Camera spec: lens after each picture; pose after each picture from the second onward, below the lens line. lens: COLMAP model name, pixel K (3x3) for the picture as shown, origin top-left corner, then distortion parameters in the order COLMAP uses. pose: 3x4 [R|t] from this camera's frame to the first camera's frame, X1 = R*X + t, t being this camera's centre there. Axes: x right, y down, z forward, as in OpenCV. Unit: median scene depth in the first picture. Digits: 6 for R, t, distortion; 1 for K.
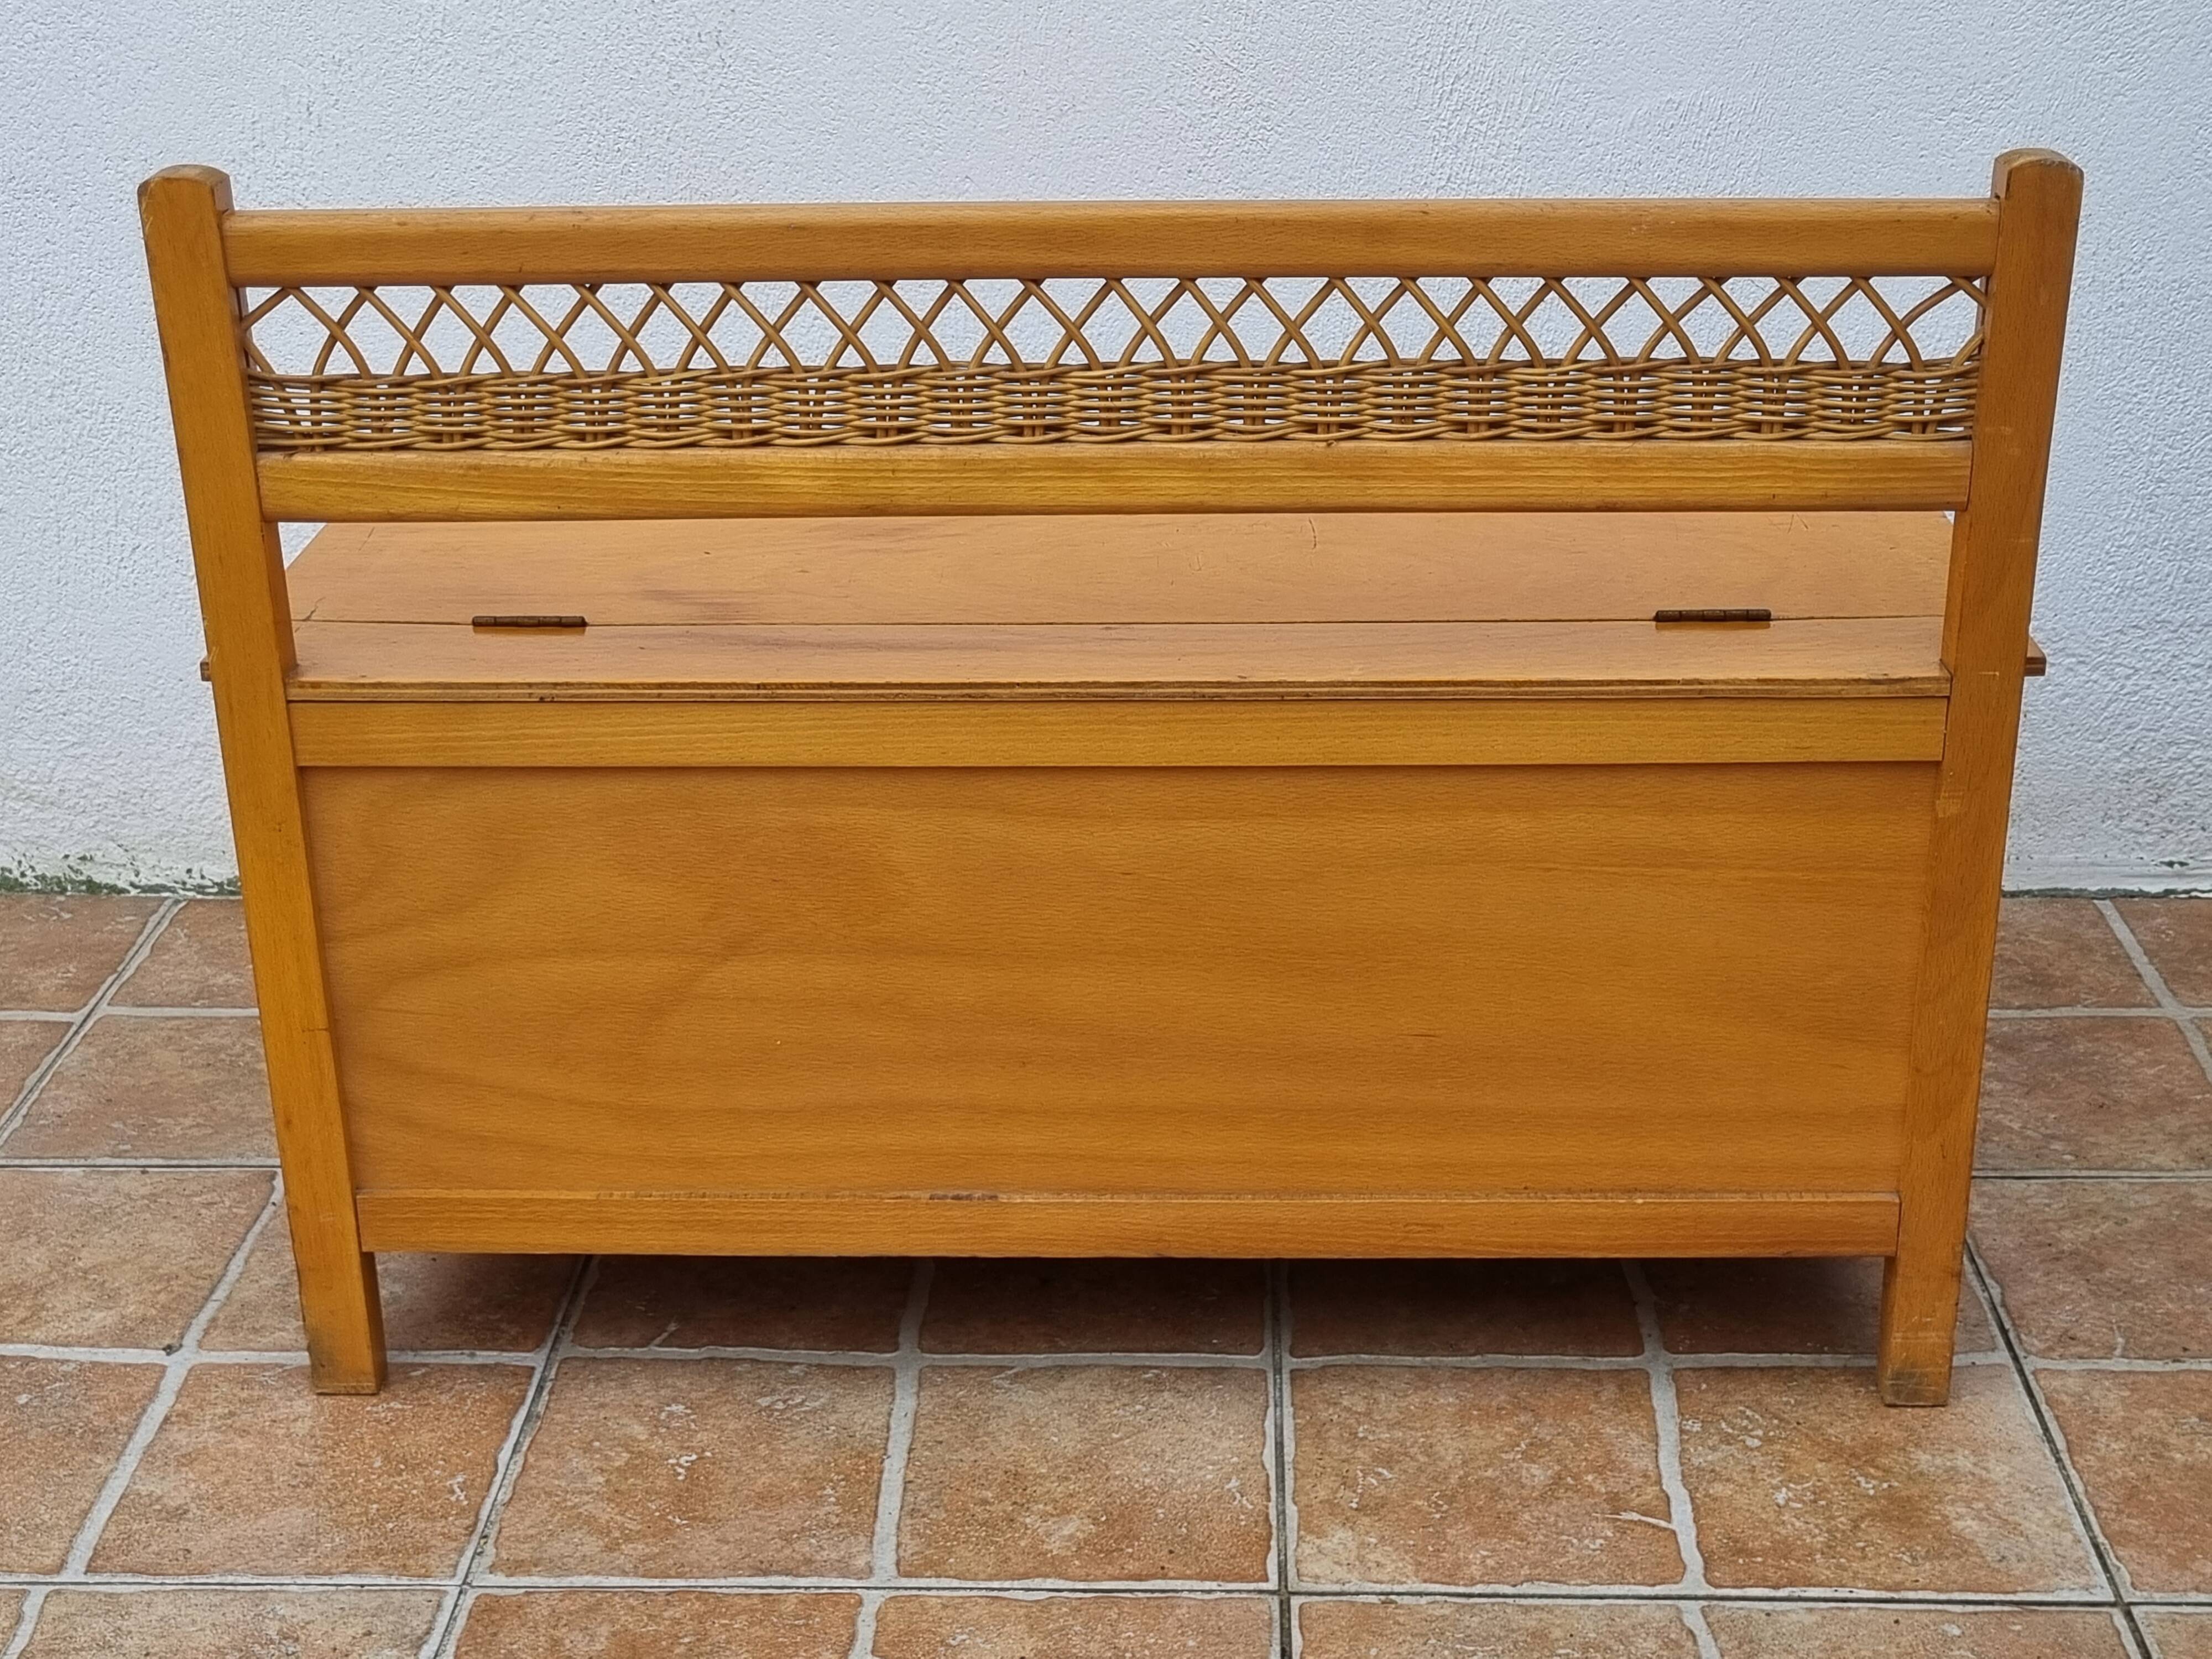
lens RADIAL K [[2979.1, 0, 1148.2], [0, 2979.1, 764.2], [0, 0, 1]] dist [0.041286, 0.000000]
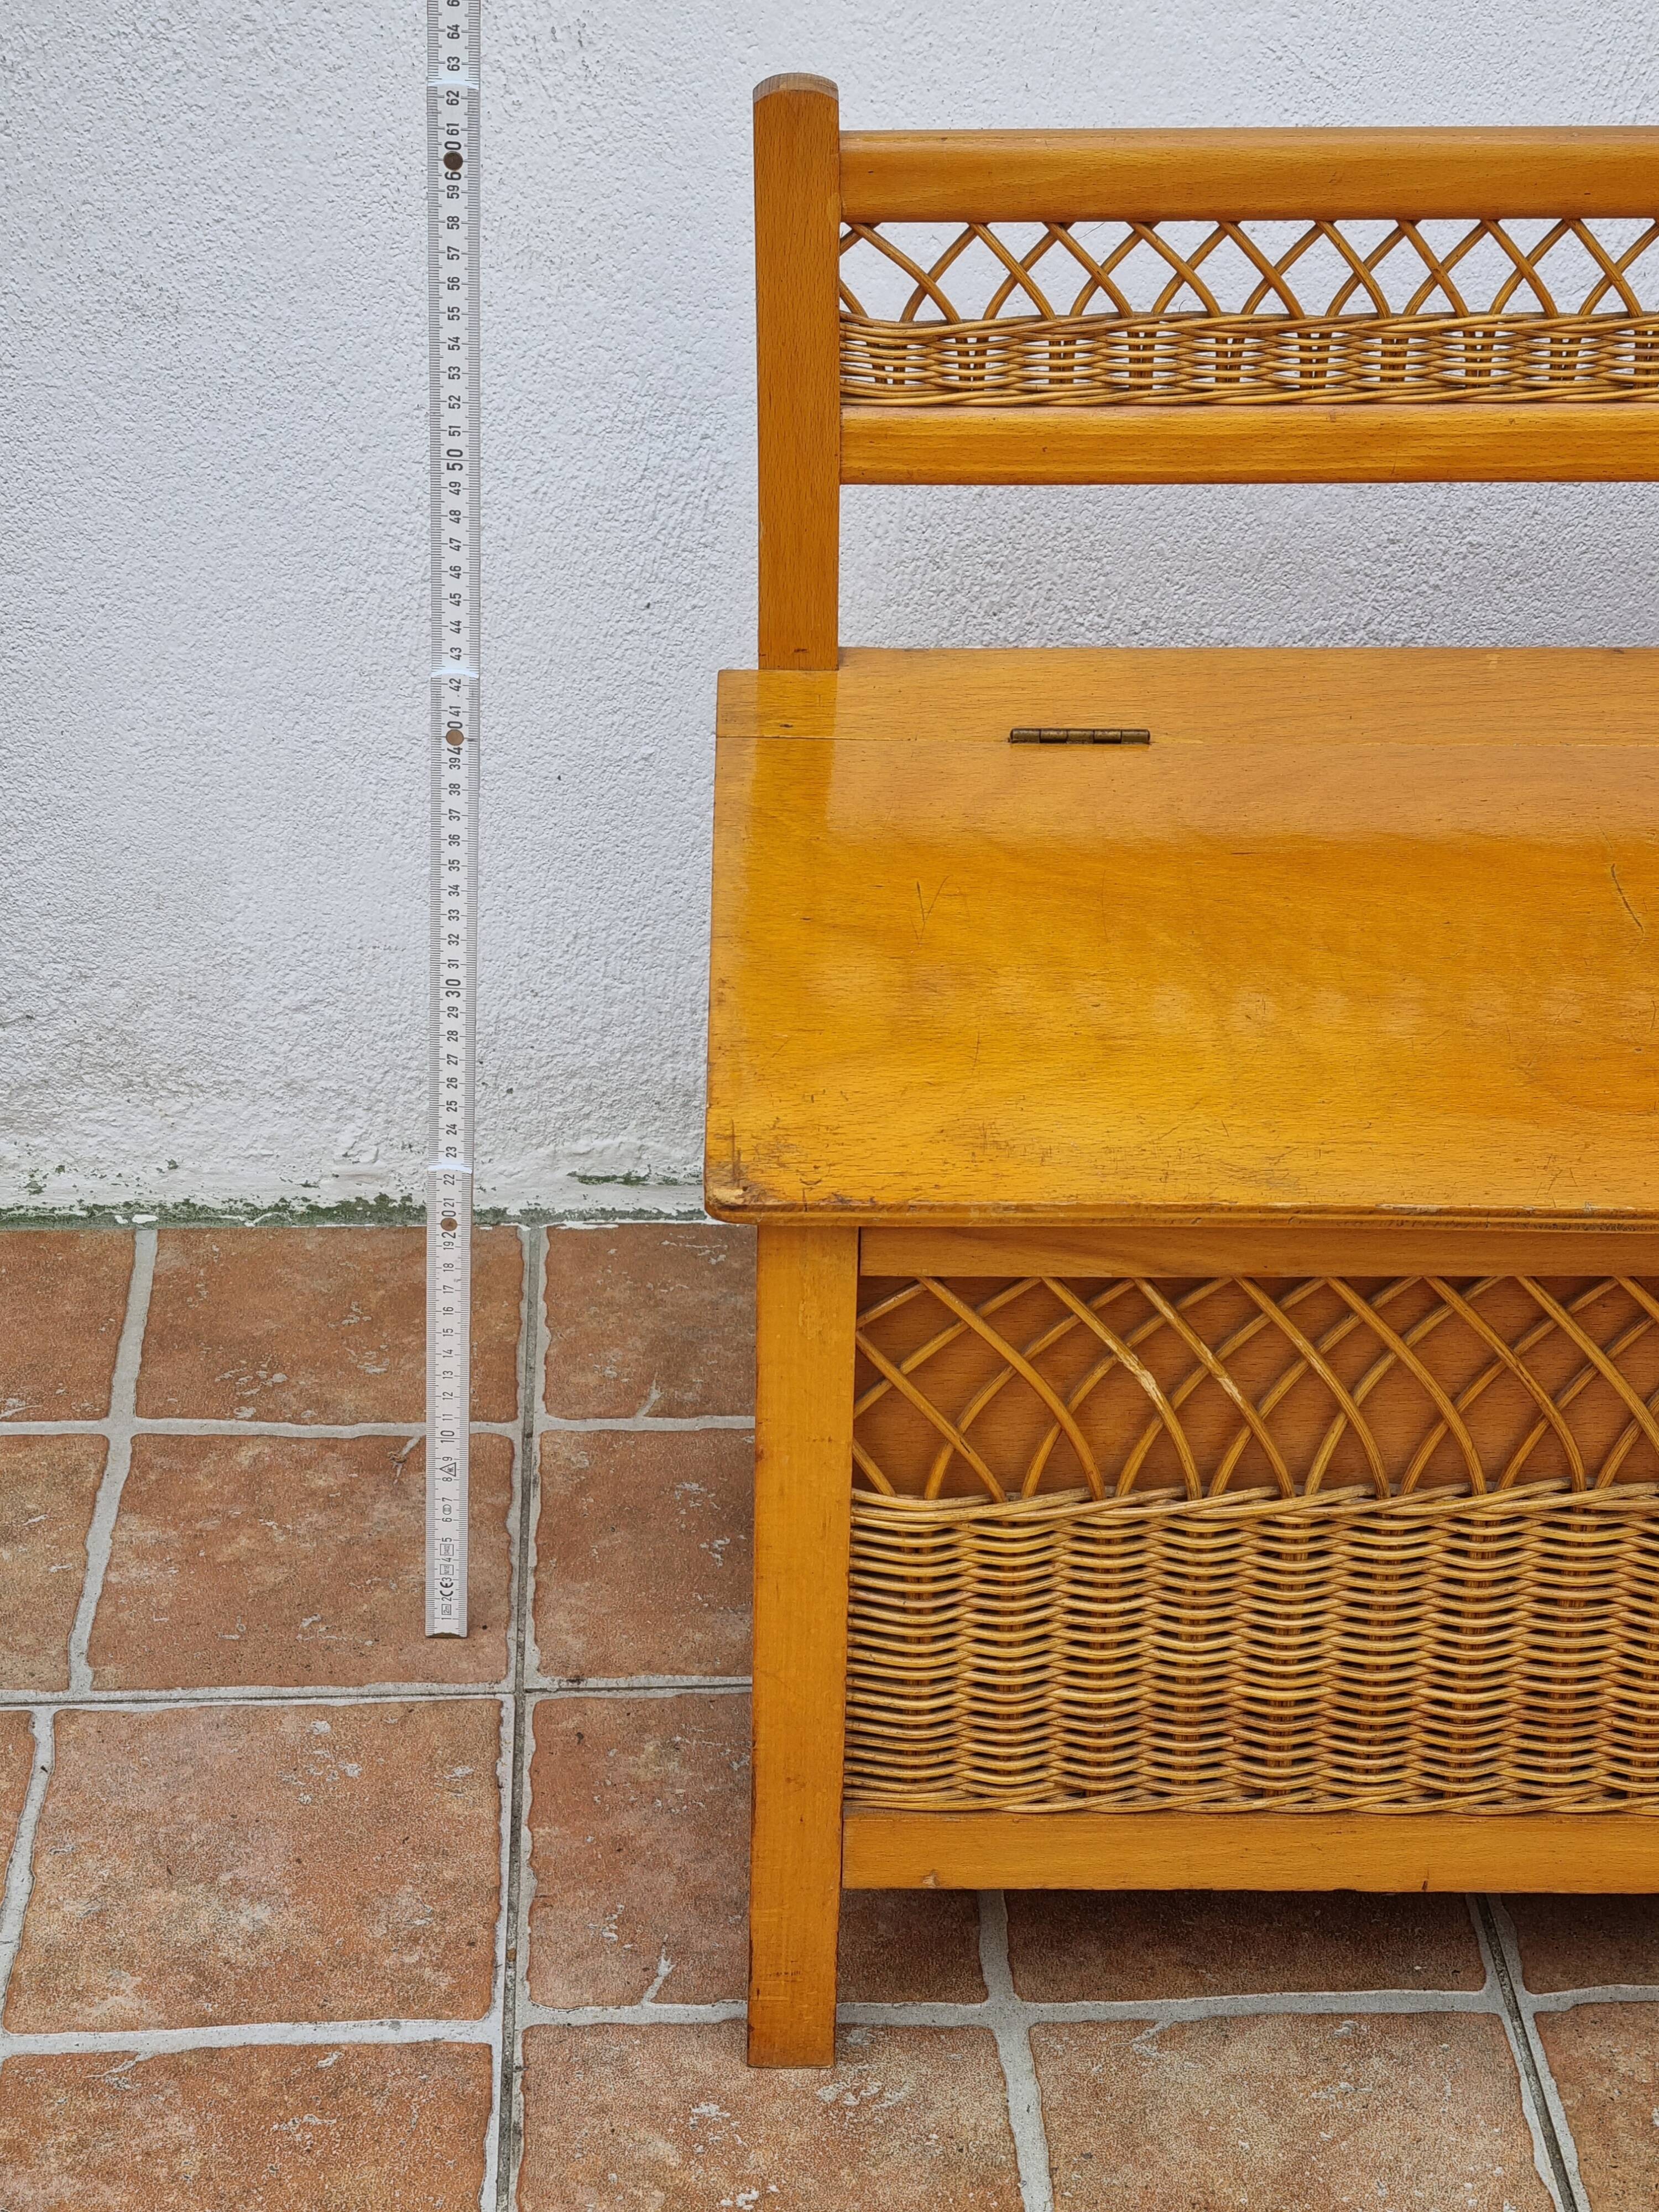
lens RADIAL K [[3709.3, 0, 861.9], [0, 3709.3, 1141.3], [0, 0, 1]] dist [0.051038, 0.000000]
pose [[0.996026, -0.019126, 0.086987, -0.192561], [0.005758, 0.988455, 0.151404, -0.148448], [-0.088878, -0.150302, 0.984637, 0.149031]]
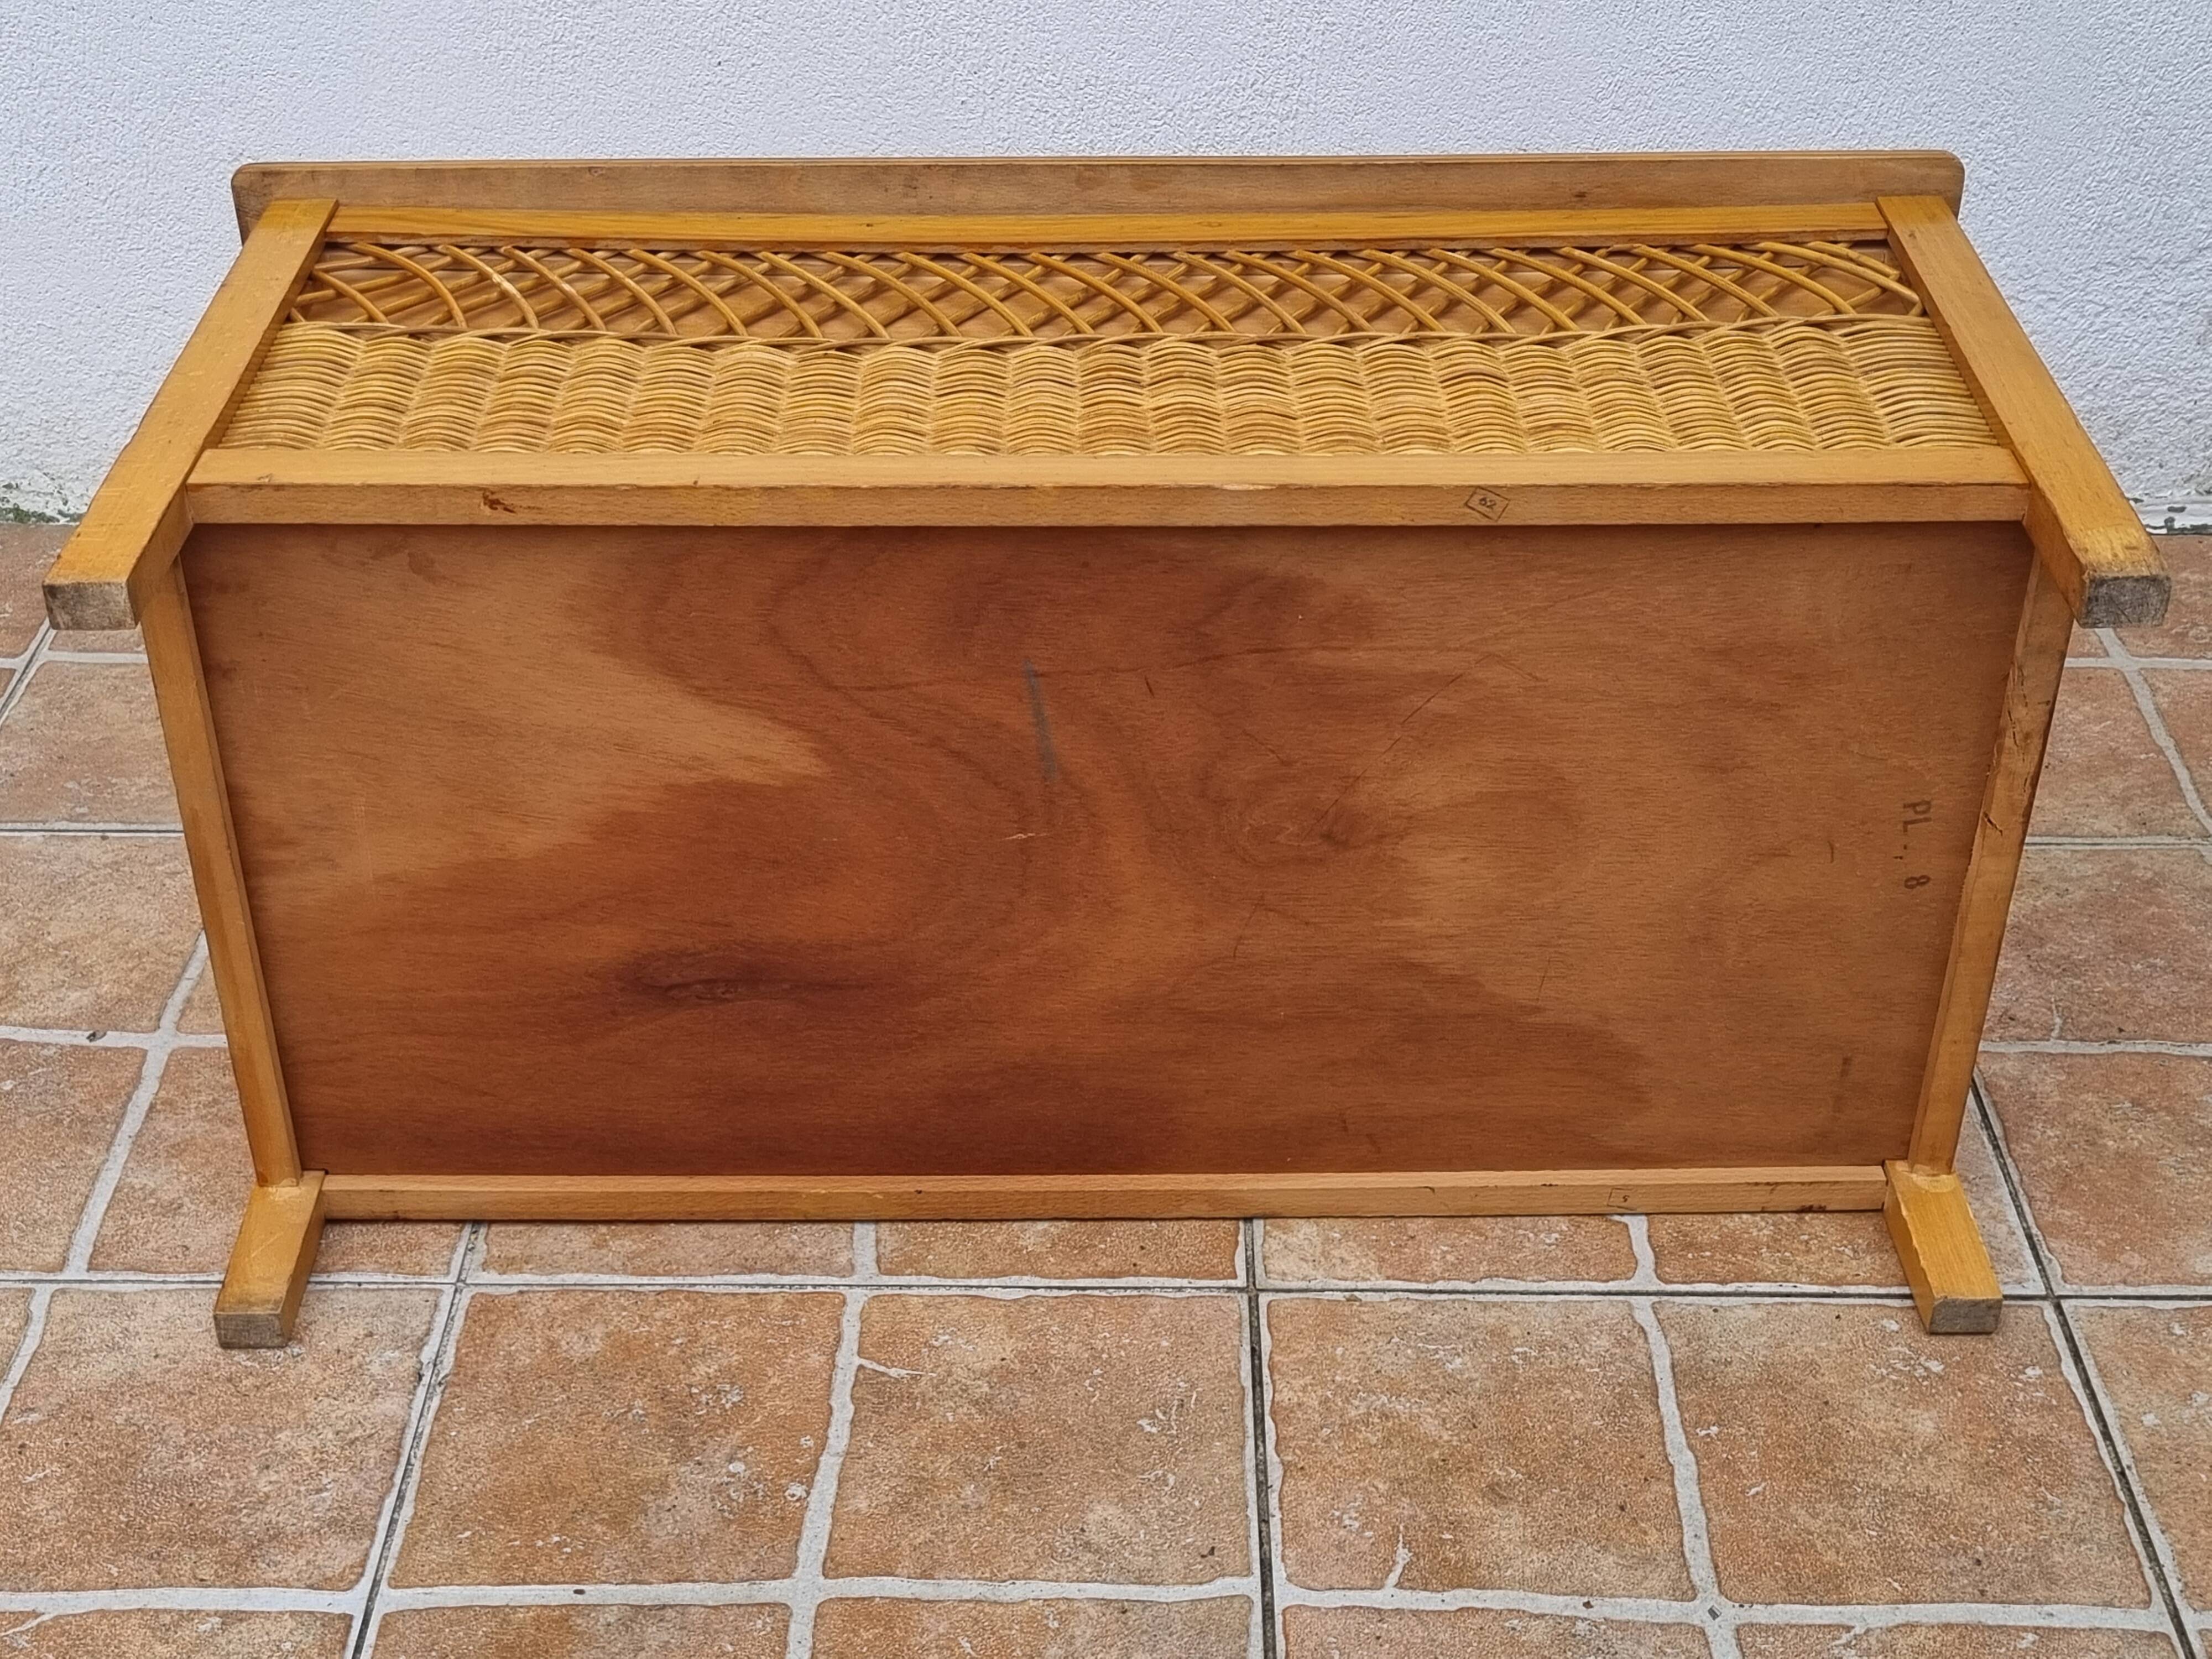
lens RADIAL K [[2979.1, 0, 1109.5], [0, 2979.1, 804.5], [0, 0, 1]] dist [0.041286, 0.000000]
pose [[0.999742, -0.000389, 0.022714, -0.024866], [-0.004096, 0.980384, 0.197057, -0.083122], [-0.022345, -0.197099, 0.980129, 0.016068]]
